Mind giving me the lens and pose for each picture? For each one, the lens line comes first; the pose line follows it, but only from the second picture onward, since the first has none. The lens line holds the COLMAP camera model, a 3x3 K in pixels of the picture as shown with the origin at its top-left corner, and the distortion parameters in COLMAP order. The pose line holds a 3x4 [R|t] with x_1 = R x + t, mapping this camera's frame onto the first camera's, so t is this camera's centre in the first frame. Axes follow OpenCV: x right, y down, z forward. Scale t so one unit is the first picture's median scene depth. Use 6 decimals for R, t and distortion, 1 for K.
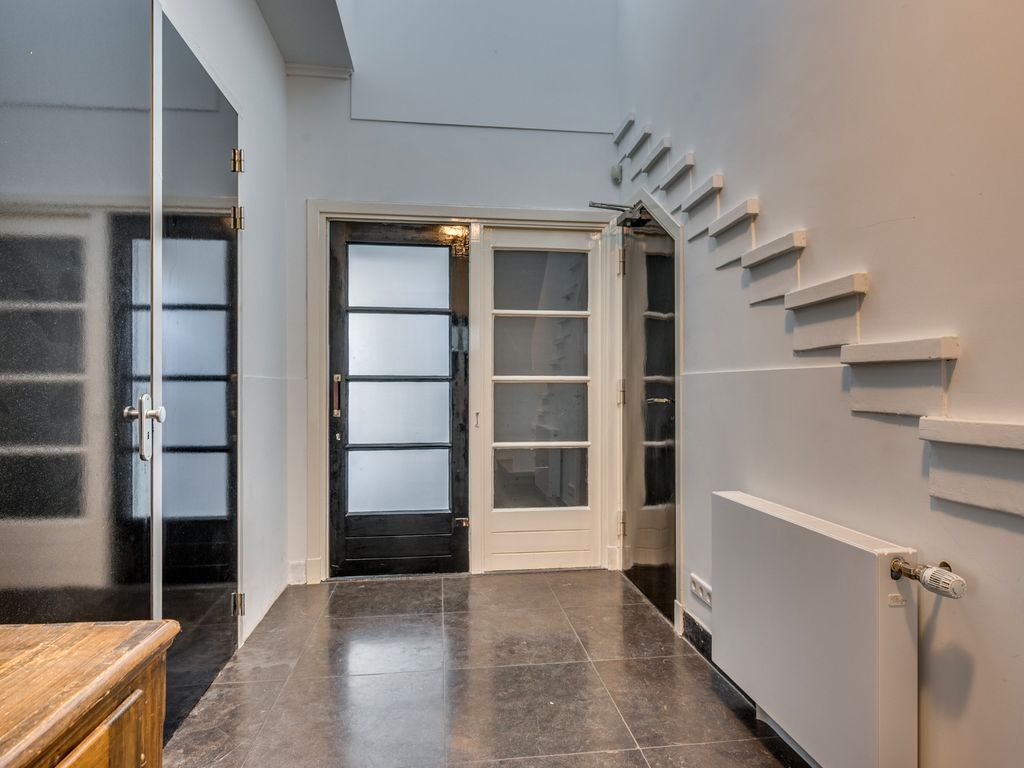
lens RADIAL K [[594.6, 0, 513.8], [0, 594.6, 392.9], [0, 0, 1]] dist [-0.000857, 0.000732]
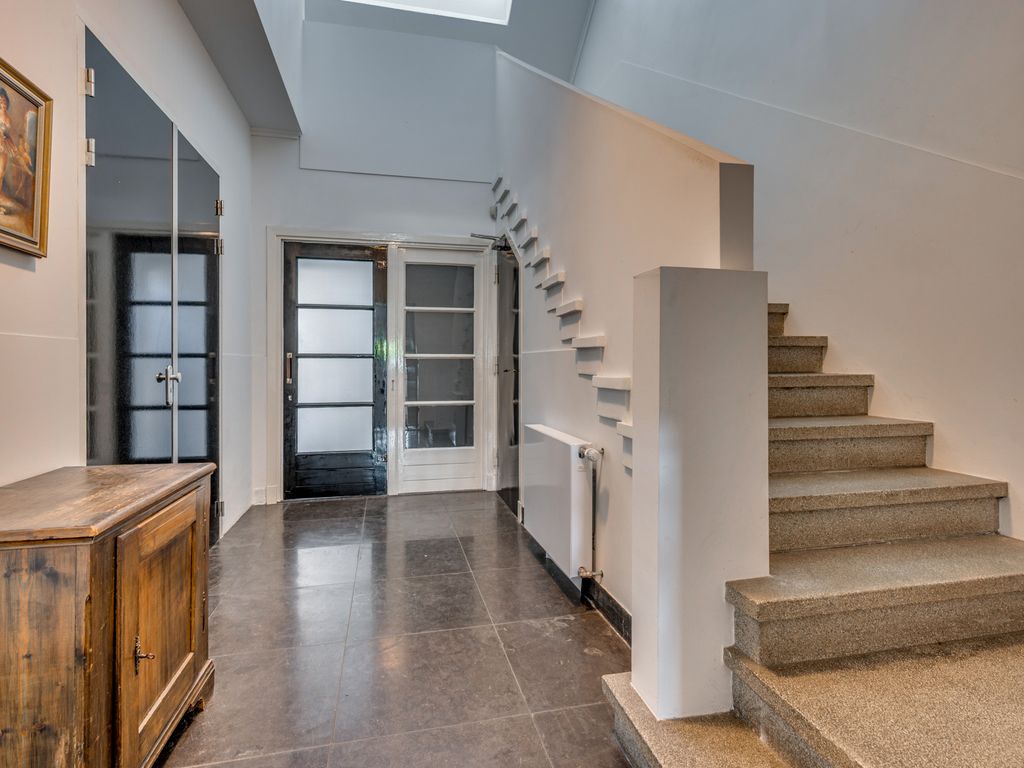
lens RADIAL K [[556.1, 0, 518.4], [0, 556.1, 366.2], [0, 0, 1]] dist [0.000885, 0.000011]
pose [[0.994904, -0.000824, 0.100827, 0.134451], [0.001349, 0.999986, -0.005140, 0.009688], [-0.100822, 0.005250, 0.994891, -0.447777]]
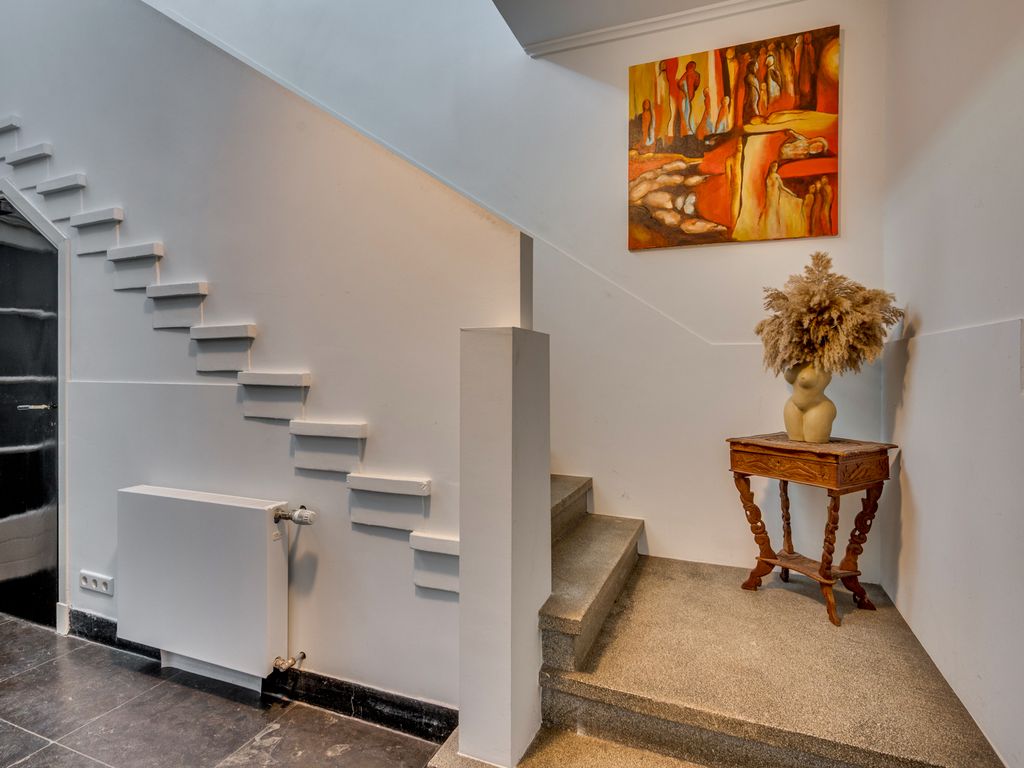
lens RADIAL K [[556.1, 0, 518.4], [0, 556.1, 366.2], [0, 0, 1]] dist [0.000885, 0.000011]
pose [[0.481069, 0.006146, 0.876661, -0.197698], [-0.000838, 0.999978, -0.006551, -0.054534], [-0.876682, 0.002417, 0.481064, -0.161215]]
